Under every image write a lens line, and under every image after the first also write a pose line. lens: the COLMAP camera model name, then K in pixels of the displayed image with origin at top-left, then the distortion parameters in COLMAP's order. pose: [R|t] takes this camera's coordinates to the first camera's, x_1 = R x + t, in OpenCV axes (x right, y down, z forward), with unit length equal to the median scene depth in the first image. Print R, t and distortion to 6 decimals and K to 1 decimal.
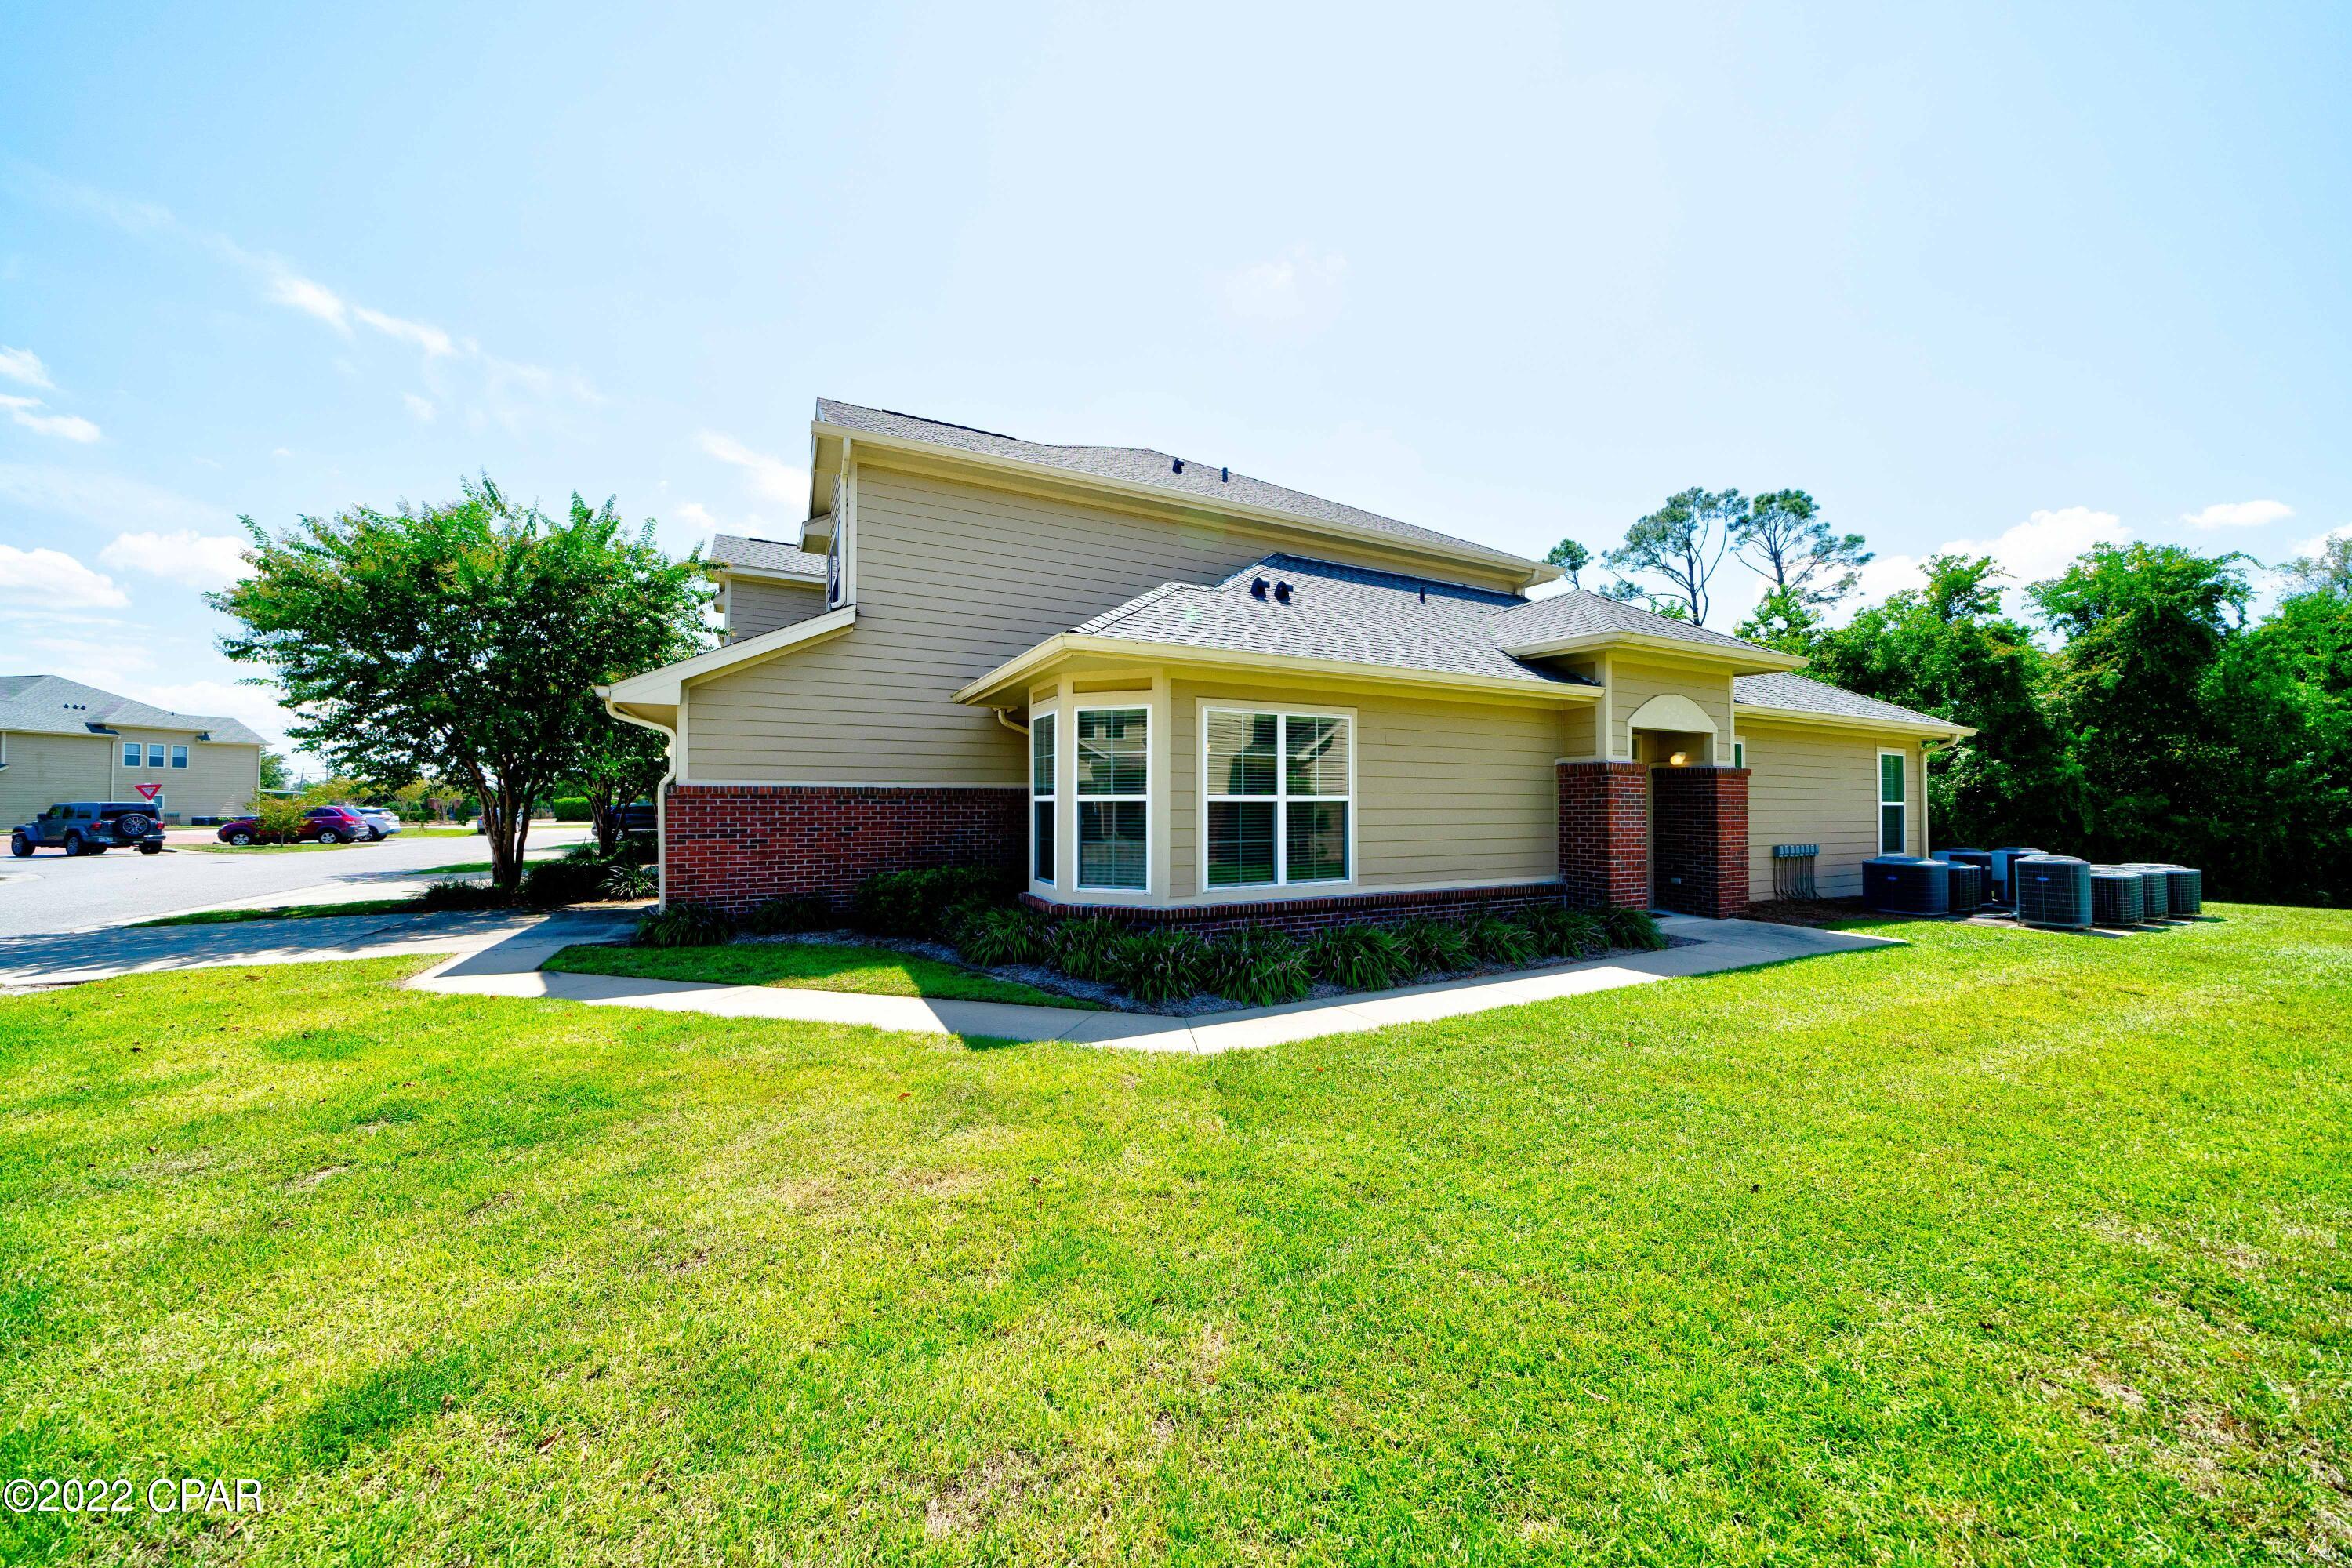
lens RADIAL K [[806.2, 0, 1185.4], [0, 806.2, 782.3], [0, 0, 1]] dist [-0.007265, 0.000162]
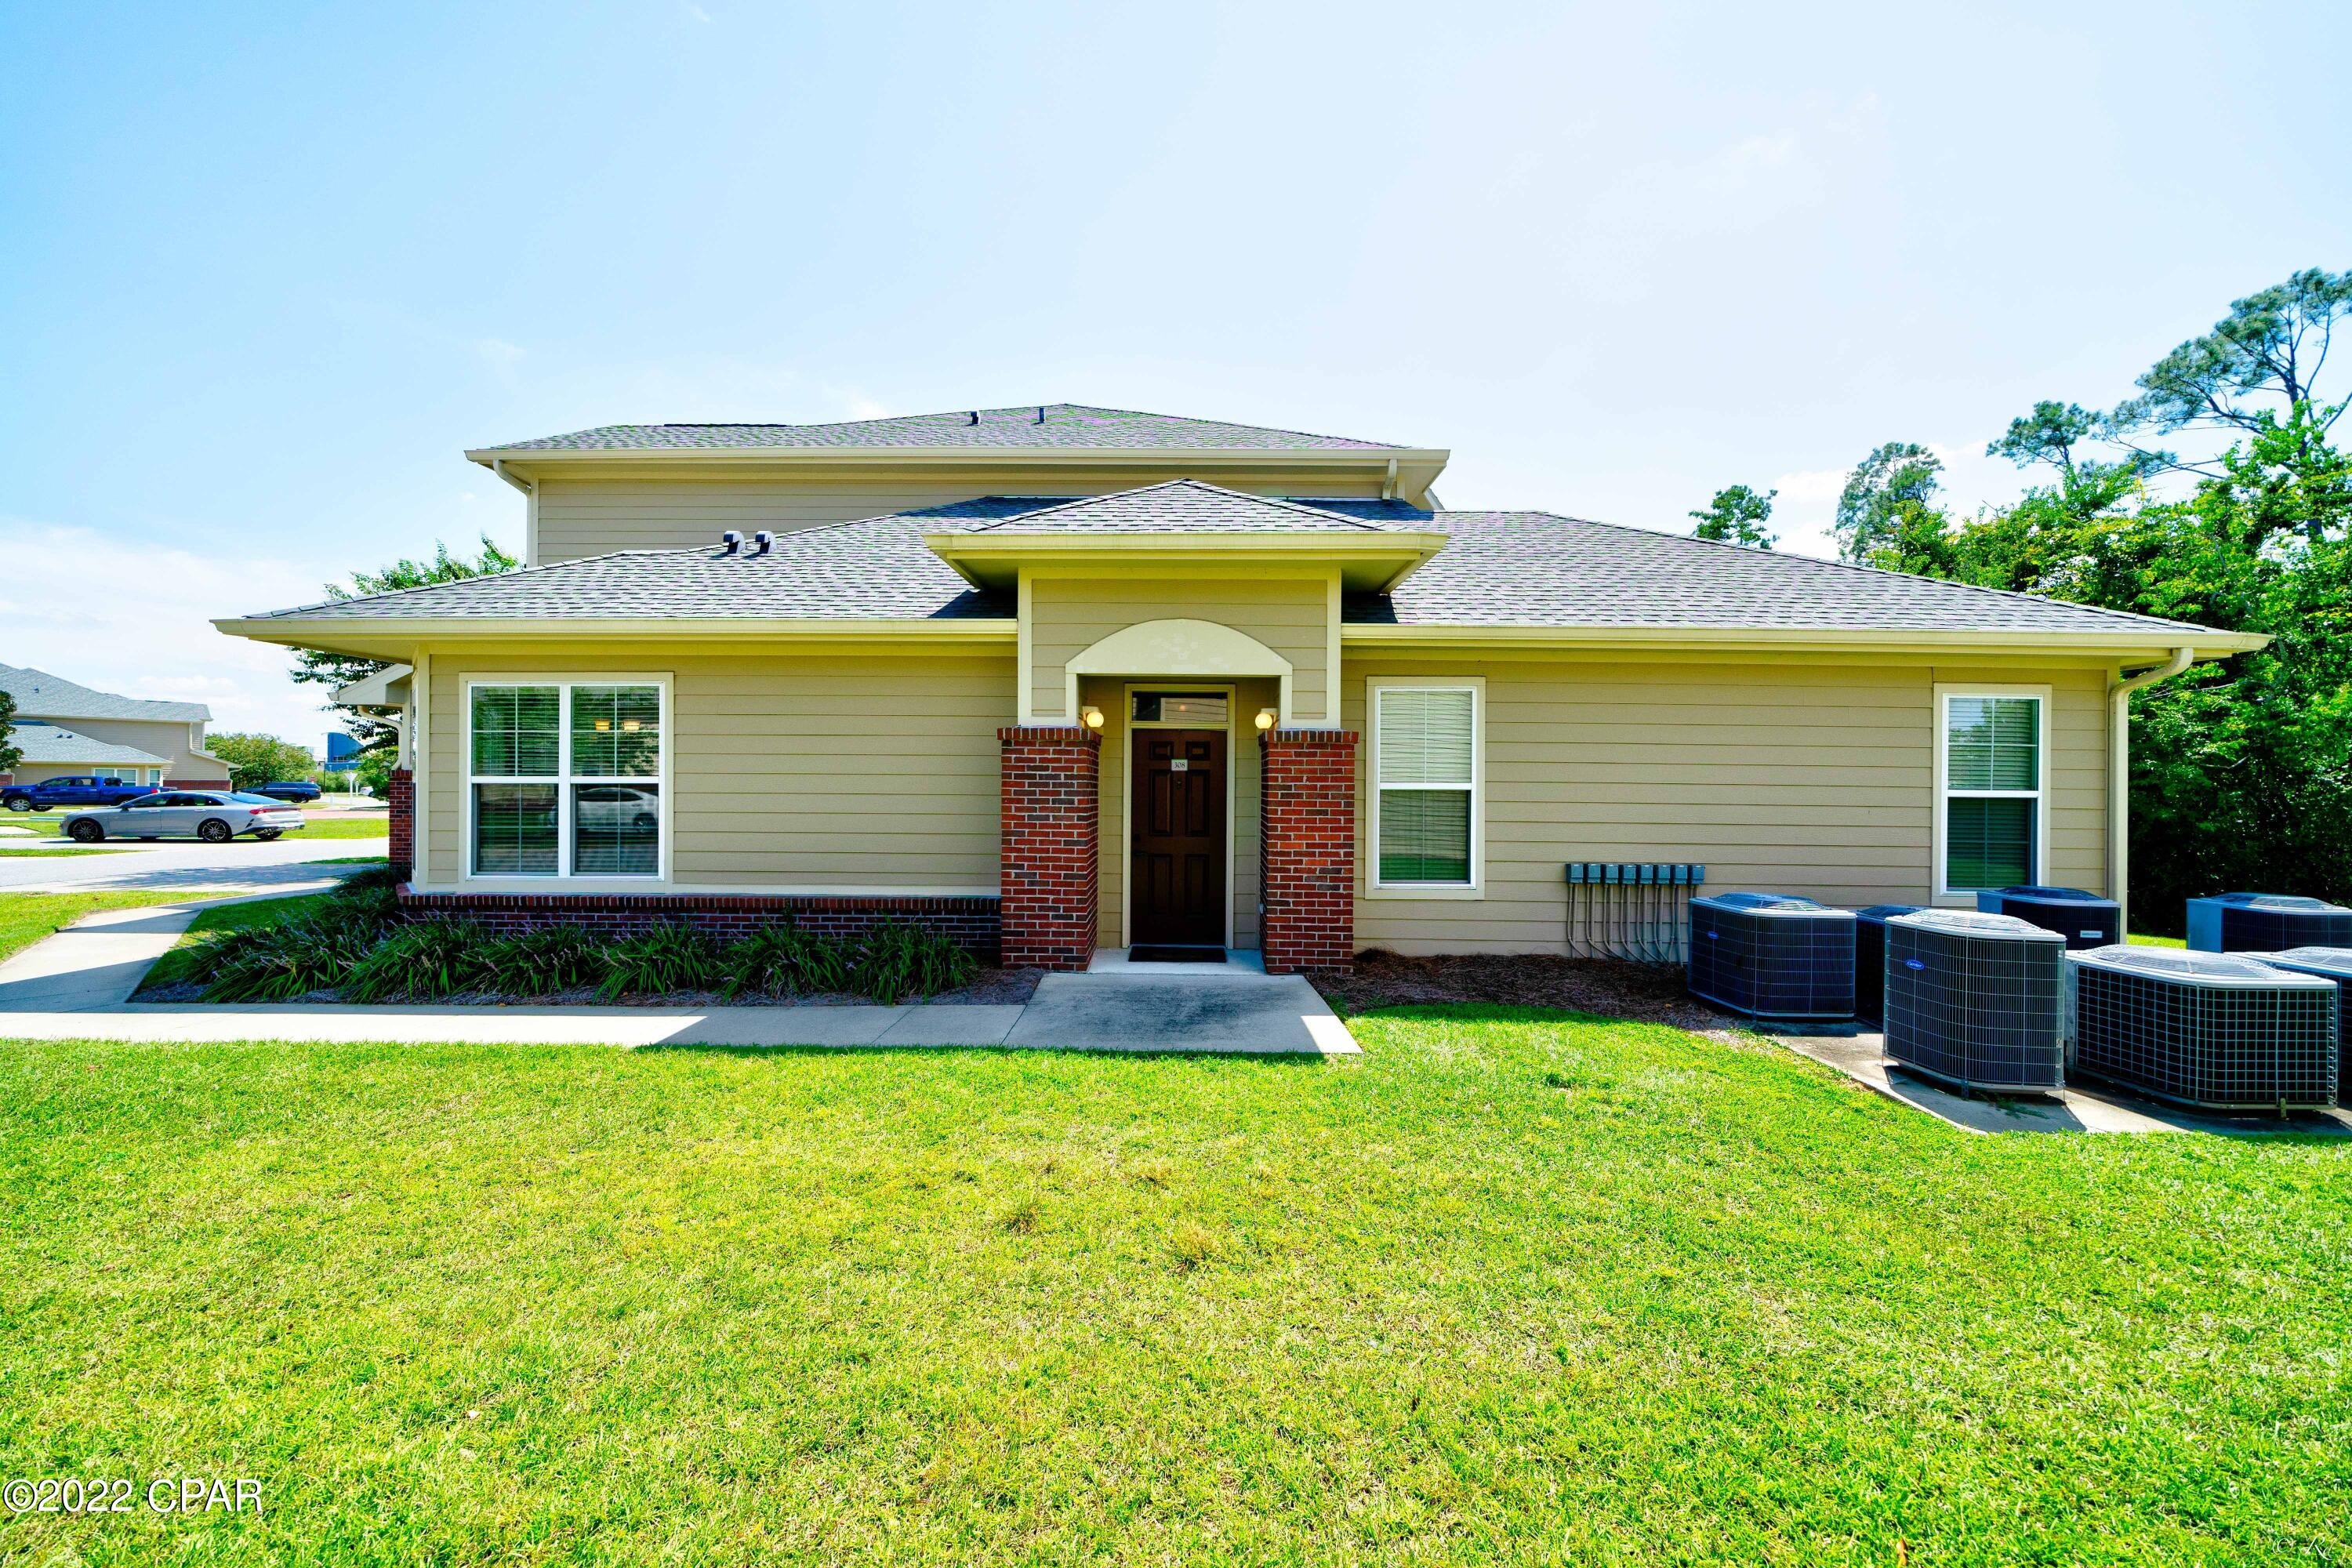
lens RADIAL K [[806.2, 0, 1185.4], [0, 806.2, 782.3], [0, 0, 1]] dist [-0.007265, 0.000162]
pose [[0.888096, 0.001140, -0.459657, 0.945290], [0.006766, 0.999856, 0.015551, 0.011437], [0.459609, -0.016921, 0.887960, 0.443434]]
